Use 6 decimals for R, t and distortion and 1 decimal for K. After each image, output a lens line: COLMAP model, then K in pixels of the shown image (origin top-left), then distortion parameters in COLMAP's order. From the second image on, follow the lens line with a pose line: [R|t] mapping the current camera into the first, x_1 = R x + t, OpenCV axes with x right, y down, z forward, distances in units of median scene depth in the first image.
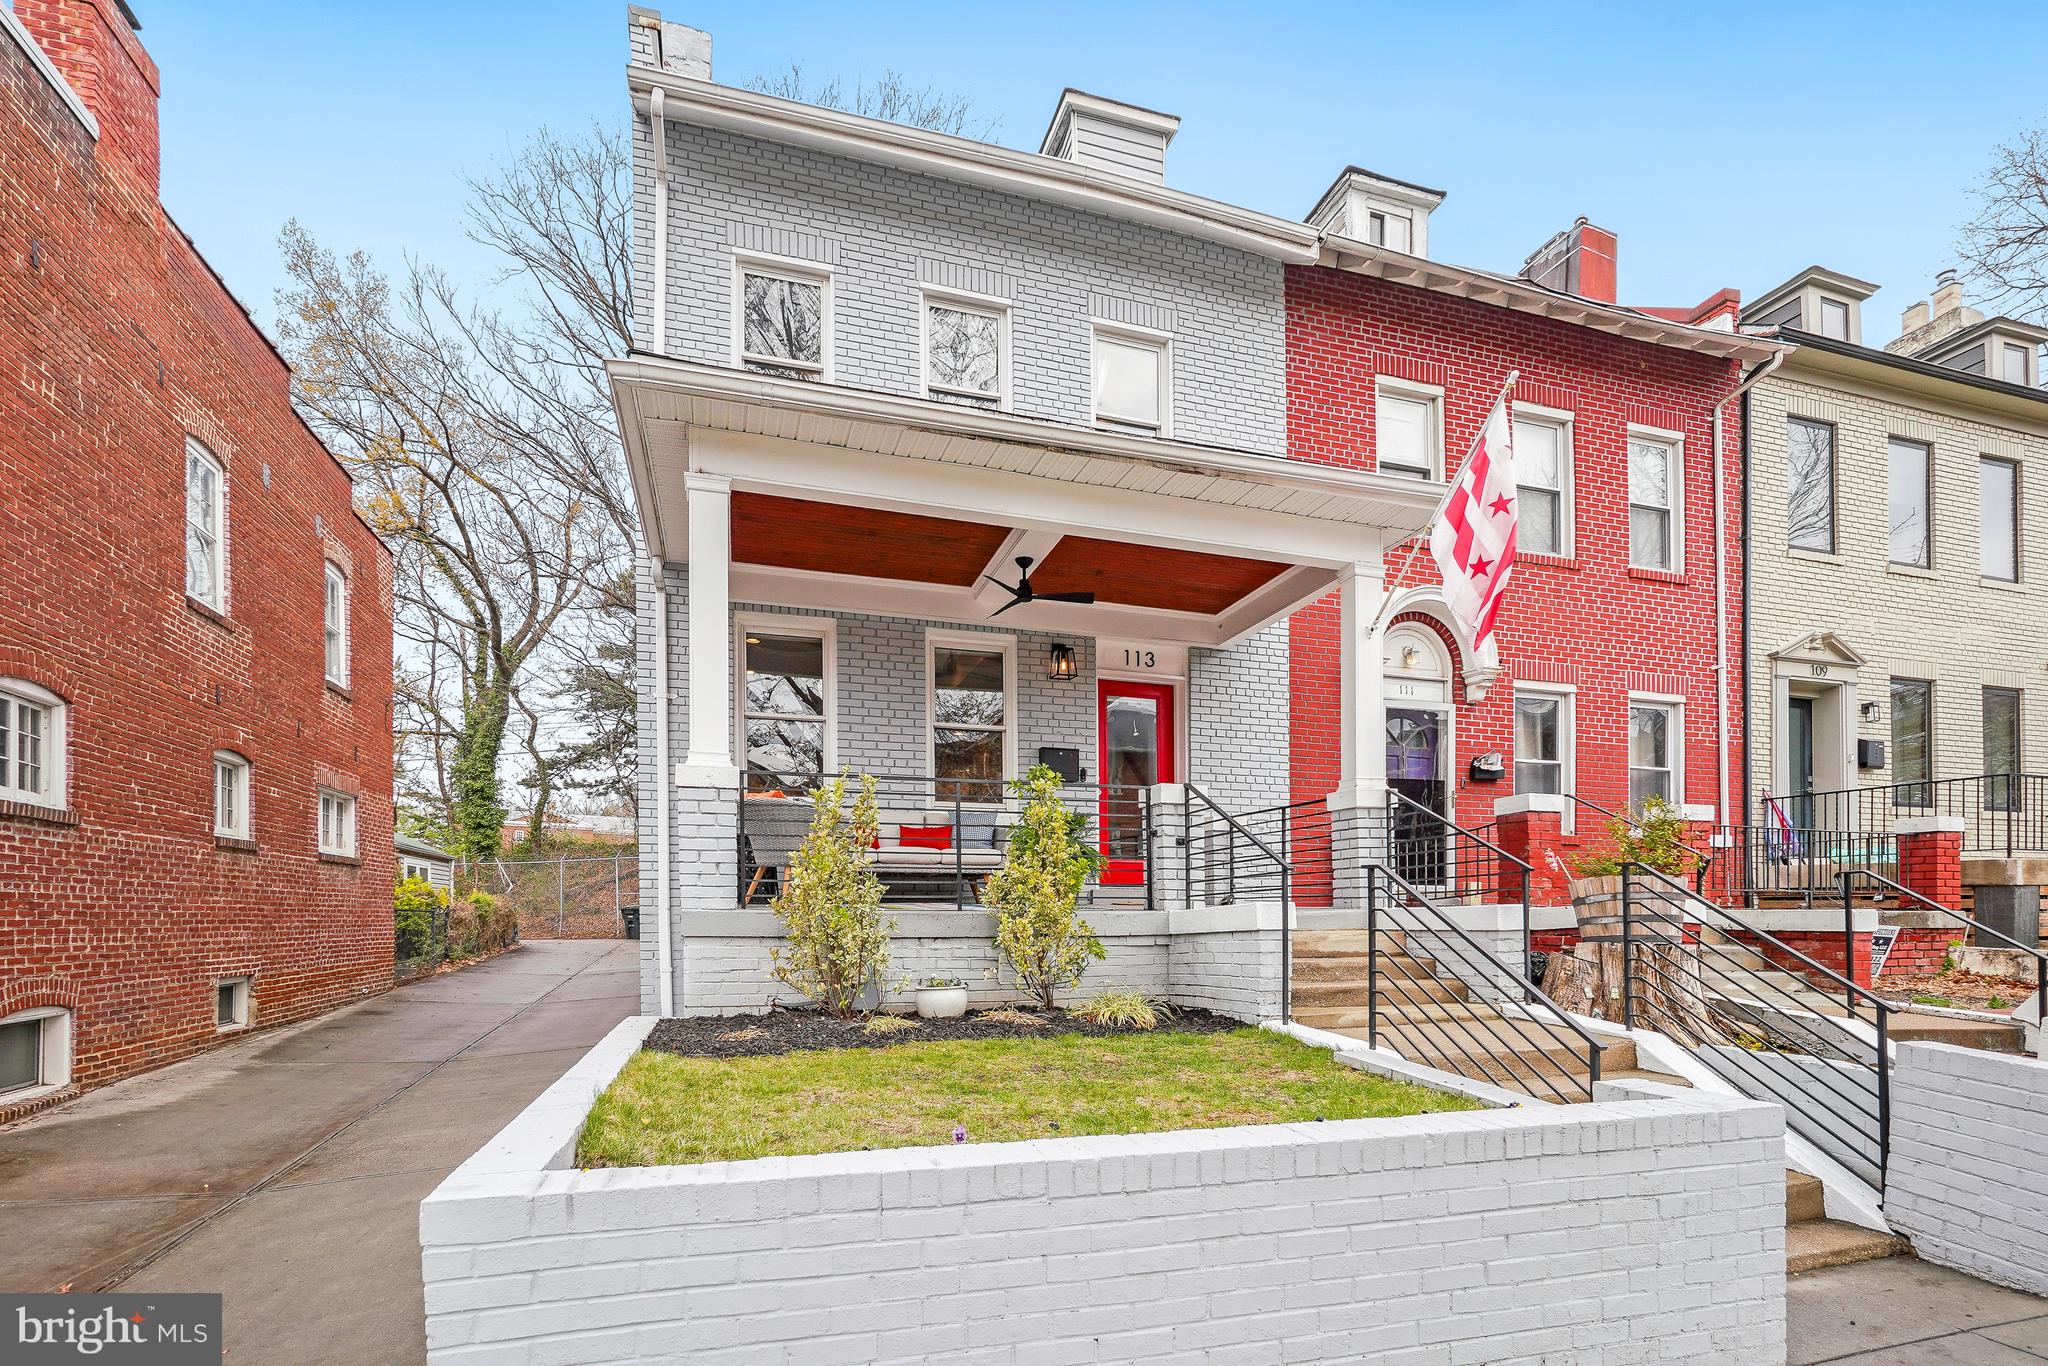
lens RADIAL K [[888.3, 0, 1113.8], [0, 888.3, 908.0], [0, 0, 1]] dist [-0.007410, 0.001694]
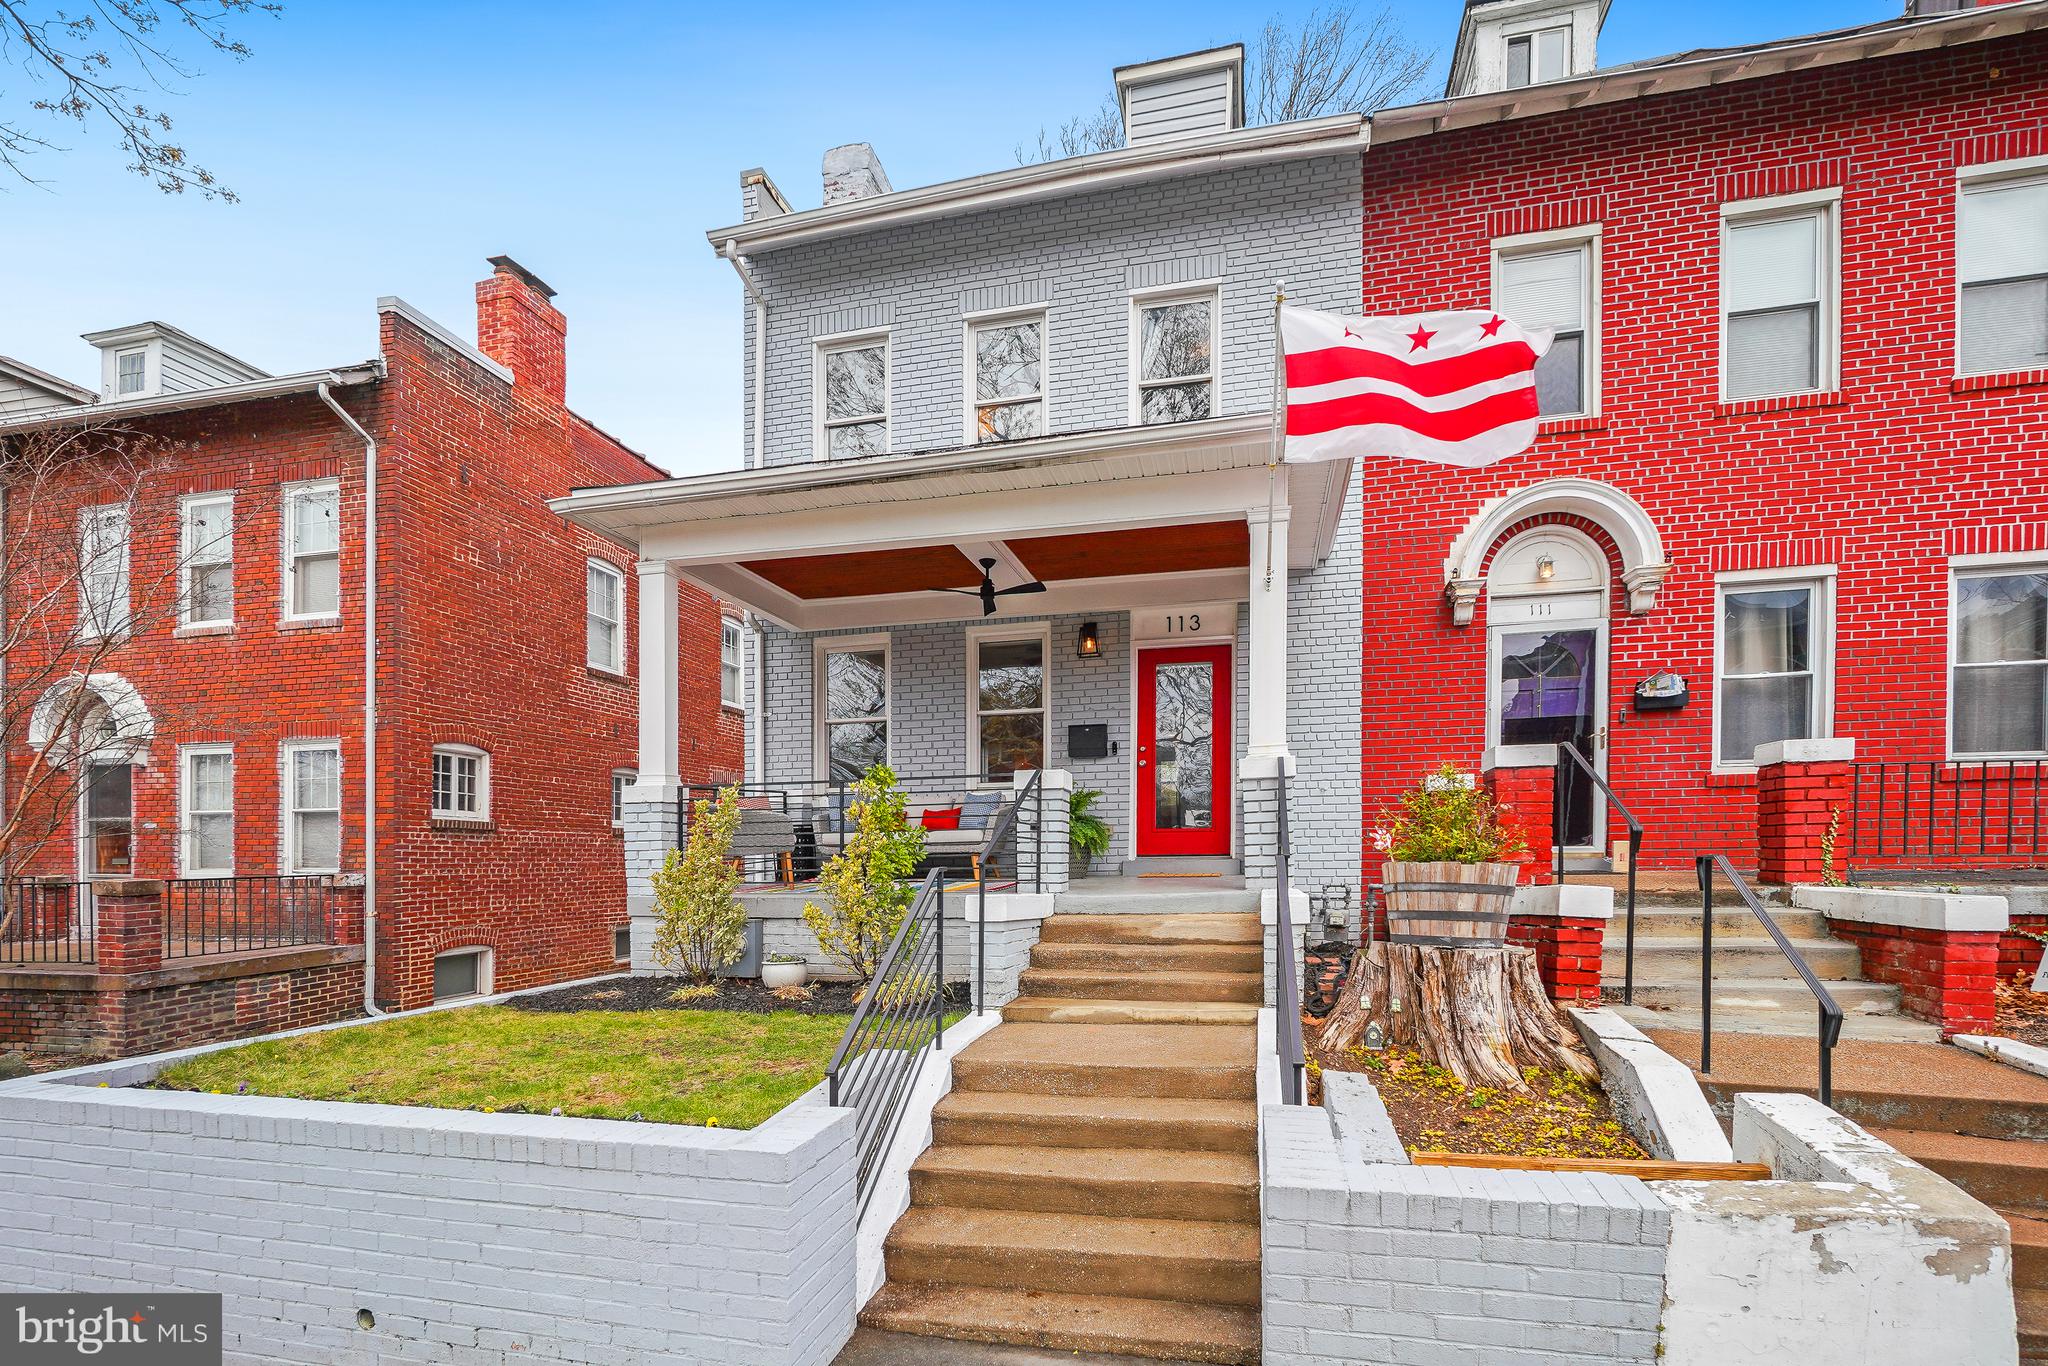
lens RADIAL K [[888.3, 0, 1073.8], [0, 888.3, 861.6], [0, 0, 1]] dist [-0.007410, 0.001694]
pose [[0.881939, -0.010508, -0.471246, 0.416858], [0.014618, 0.999880, 0.005062, -0.026856], [0.471137, -0.011353, 0.881987, 0.081538]]
